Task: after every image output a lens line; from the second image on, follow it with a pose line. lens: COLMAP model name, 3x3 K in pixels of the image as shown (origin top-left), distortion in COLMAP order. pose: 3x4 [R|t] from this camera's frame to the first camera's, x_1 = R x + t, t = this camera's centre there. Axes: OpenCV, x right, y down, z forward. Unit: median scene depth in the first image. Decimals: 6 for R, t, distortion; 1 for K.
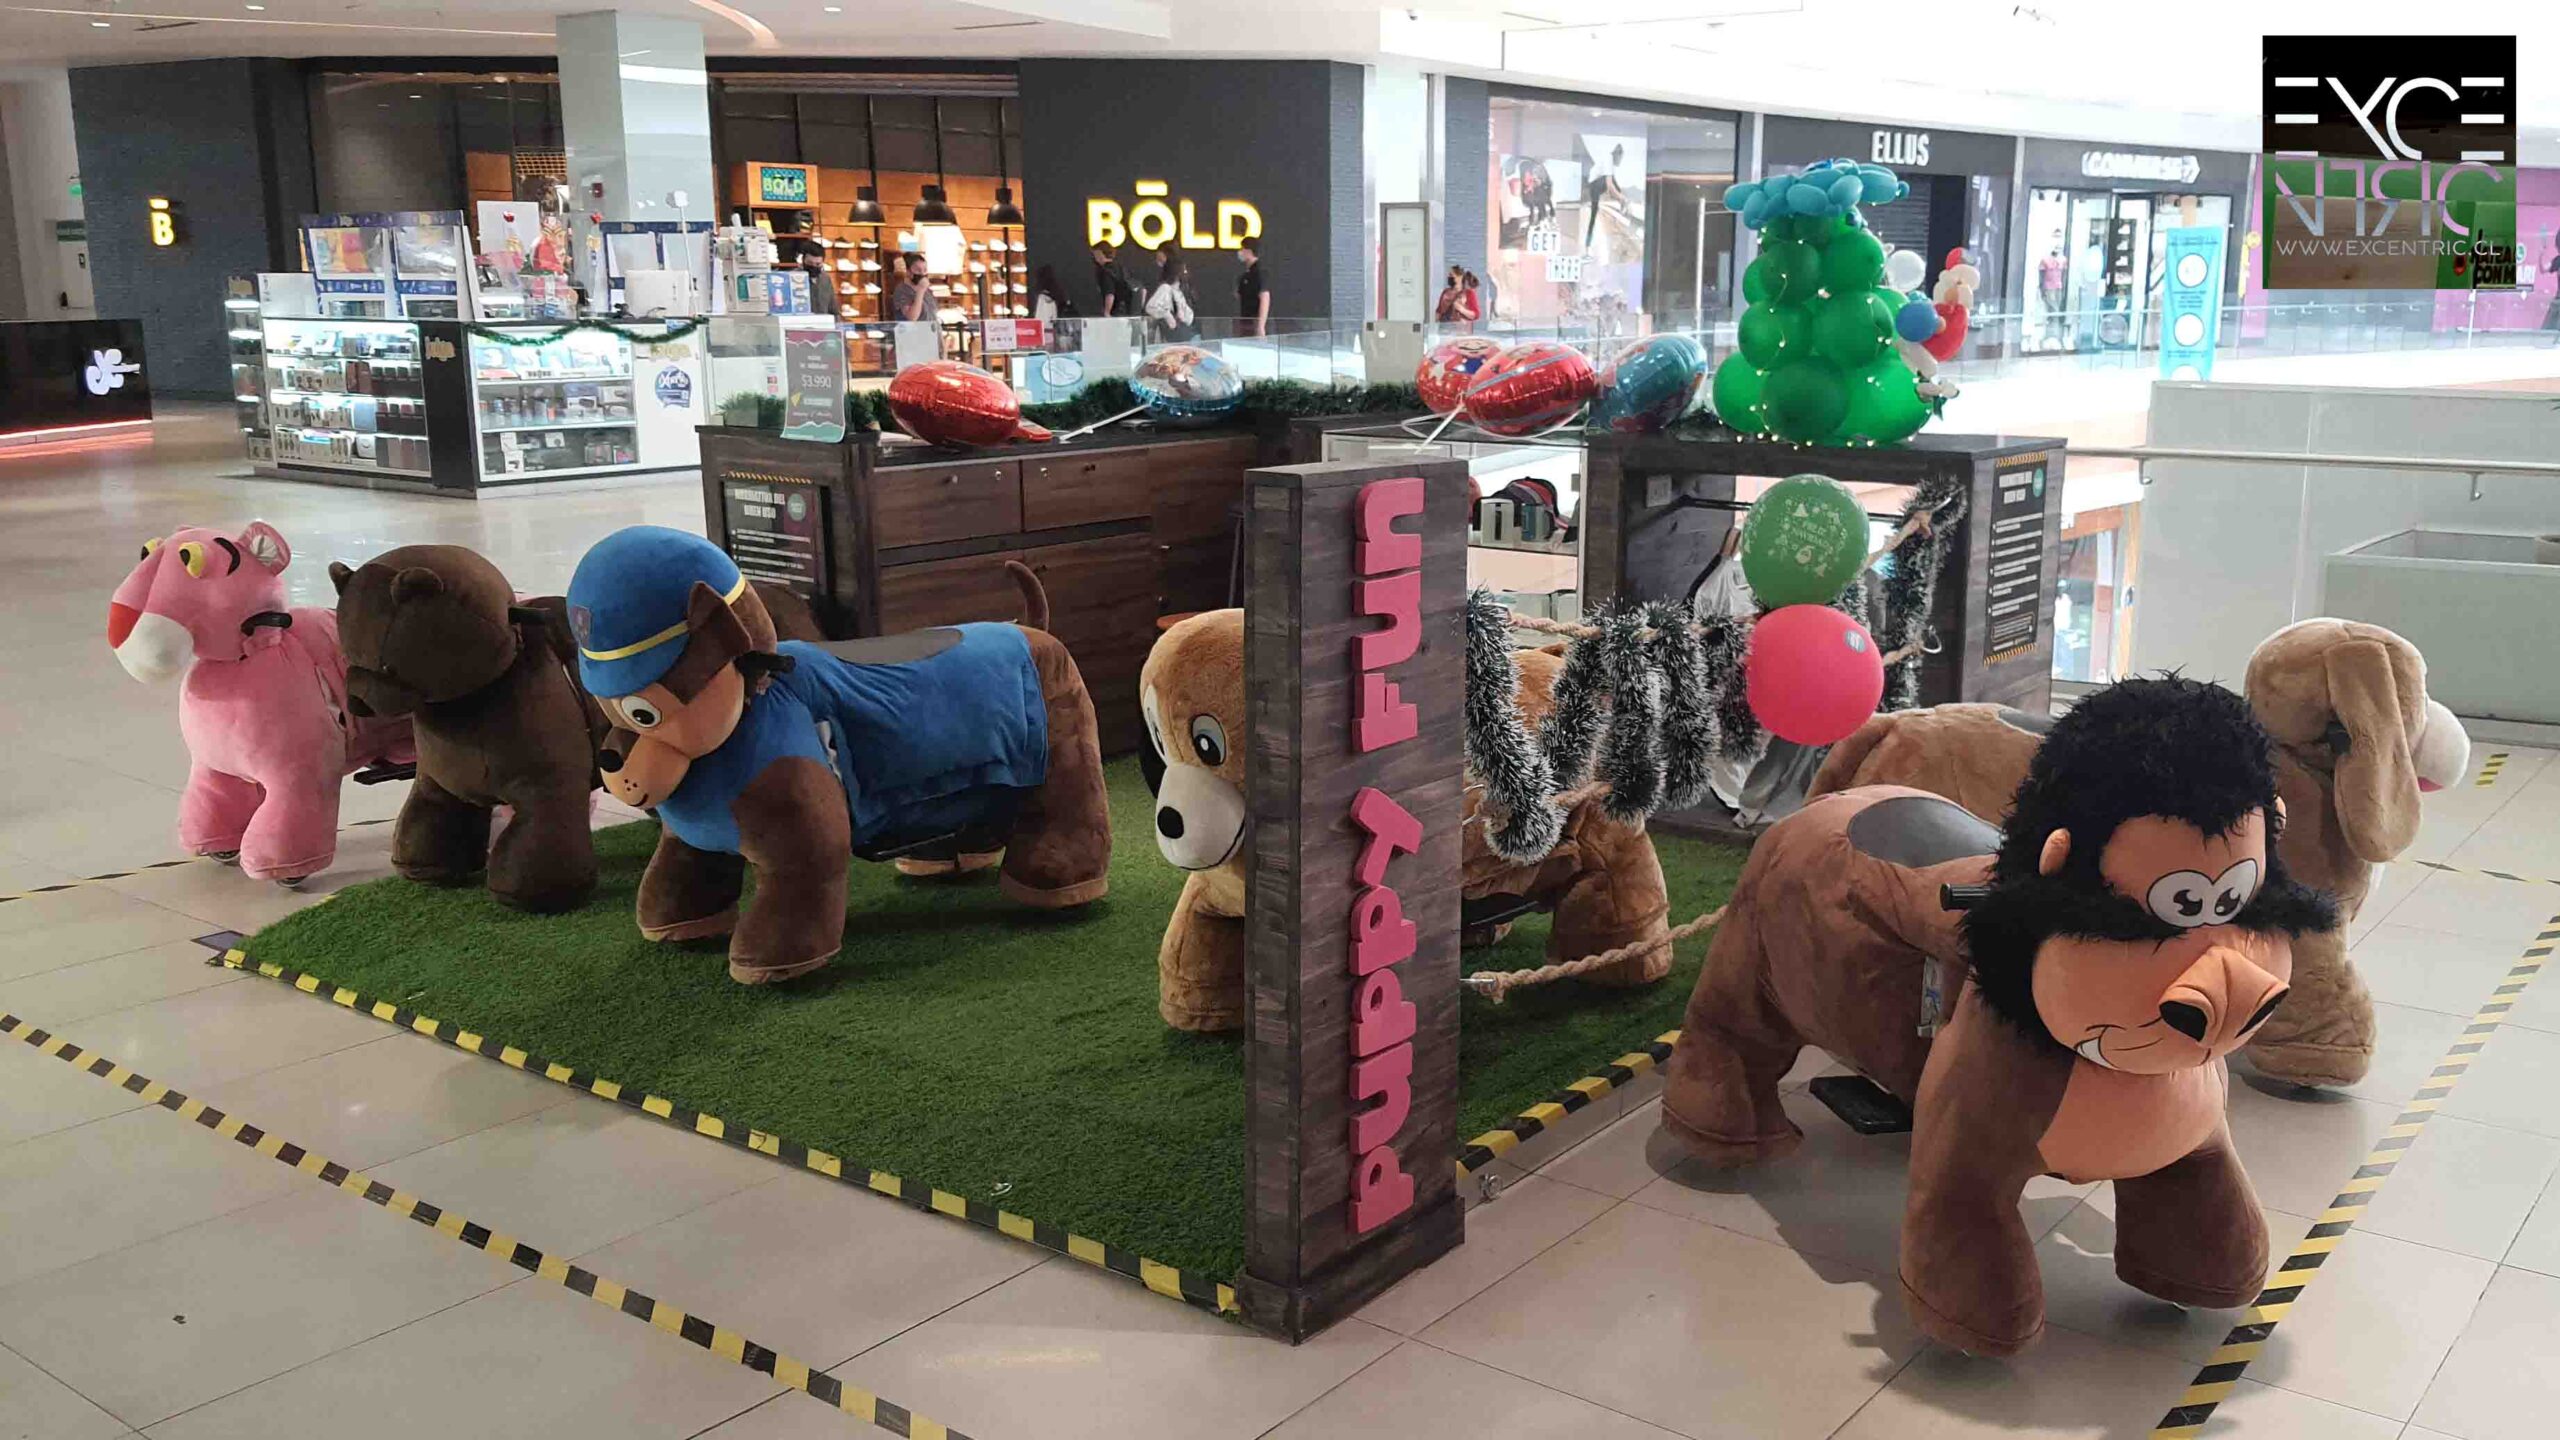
lens RADIAL K [[2332.5, 0, 1280.0], [0, 2332.5, 720.0], [0, 0, 1]] dist [0.043574, -0.003419]
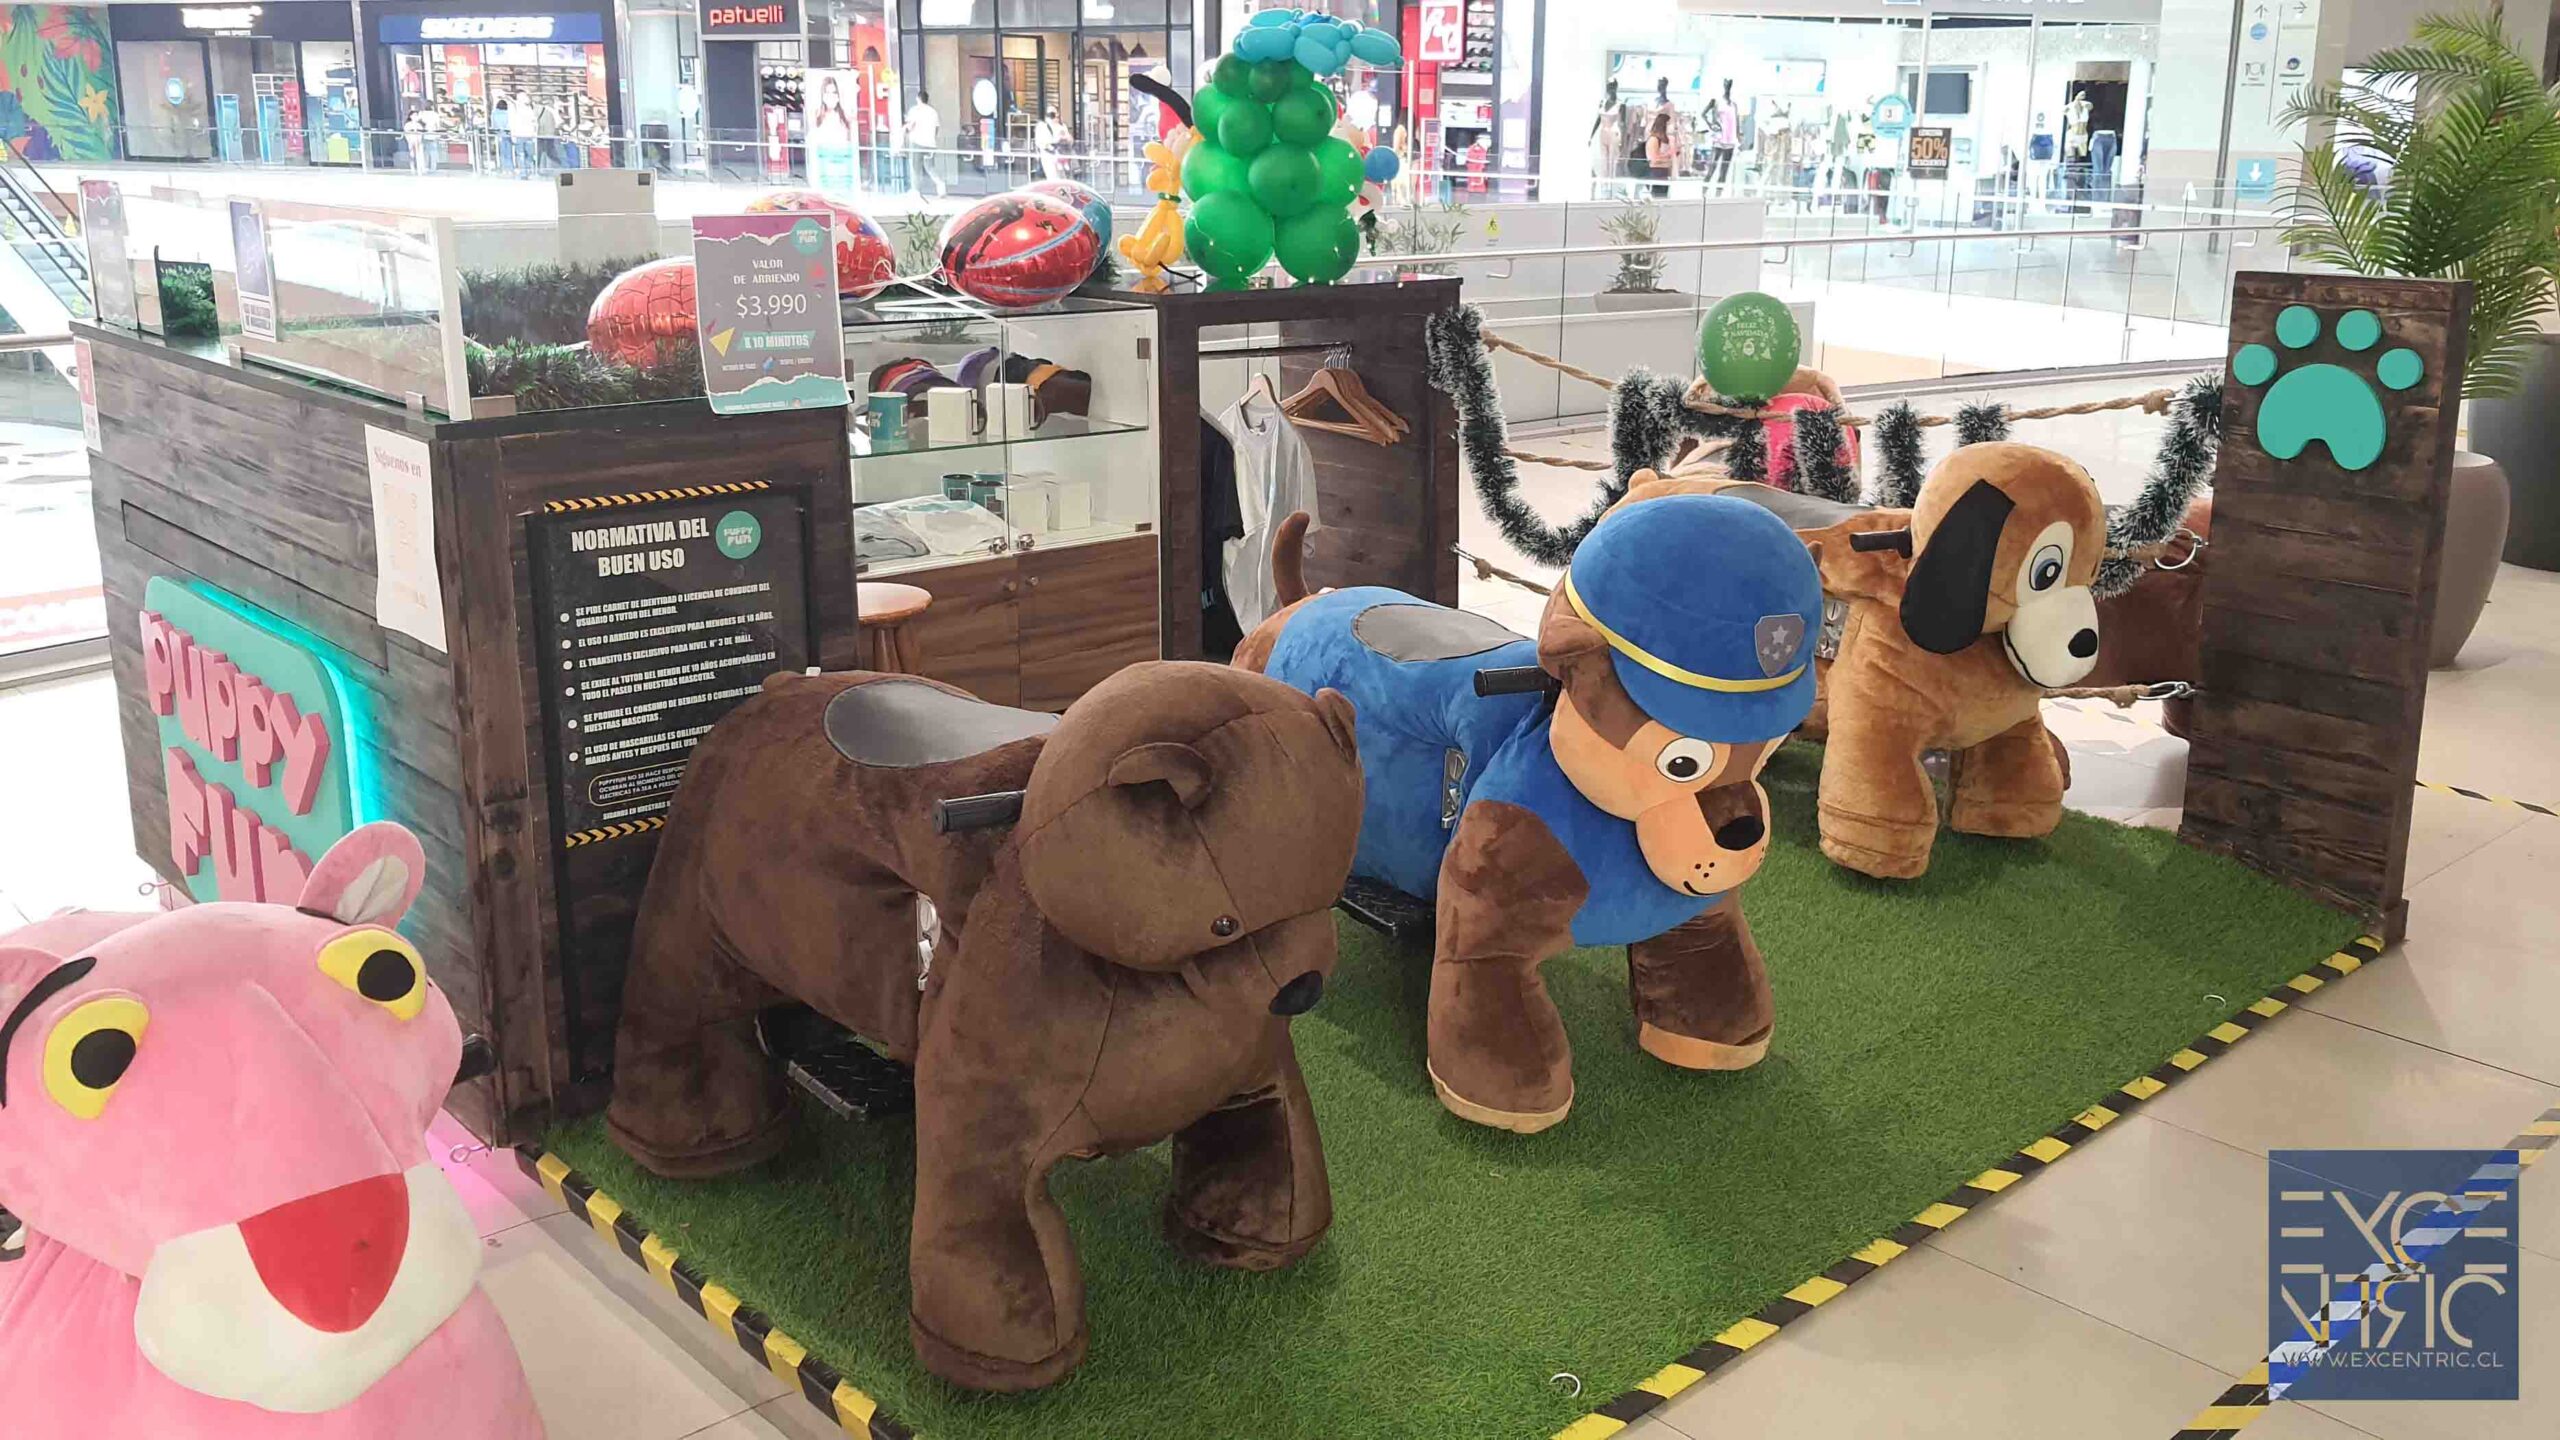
lens RADIAL K [[2332.5, 0, 1280.0], [0, 2332.5, 720.0], [0, 0, 1]] dist [0.043574, -0.003419]
pose [[0.092617, -0.247364, 0.964486, -0.749481], [0.172338, 0.958012, 0.229154, -0.155621], [-0.980674, 0.144994, 0.131358, 0.812468]]
